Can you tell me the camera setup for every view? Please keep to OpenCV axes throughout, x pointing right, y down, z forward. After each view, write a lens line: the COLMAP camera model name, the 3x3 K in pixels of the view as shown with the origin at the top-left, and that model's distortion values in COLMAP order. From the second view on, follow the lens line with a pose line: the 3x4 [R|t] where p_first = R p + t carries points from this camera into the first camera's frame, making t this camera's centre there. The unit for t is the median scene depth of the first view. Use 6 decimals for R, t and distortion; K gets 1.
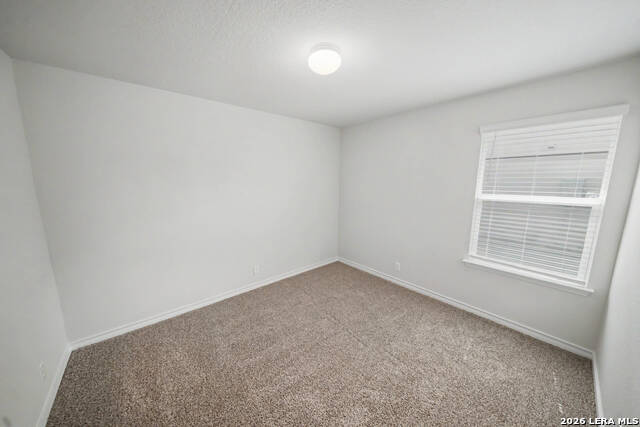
lens RADIAL K [[217.0, 0, 312.8], [0, 217.0, 215.3], [0, 0, 1]] dist [-0.000777, -0.000232]
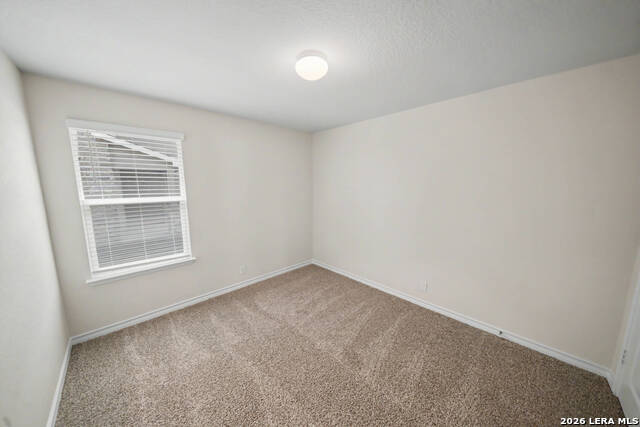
lens RADIAL K [[213.2, 0, 318.5], [0, 213.2, 215.4], [0, 0, 1]] dist [-0.006851, -0.000003]
pose [[-0.066089, -0.147558, 0.986843, -0.125930], [0.157554, 0.975055, 0.156347, -0.024810], [-0.985296, 0.165814, -0.041192, 0.132620]]
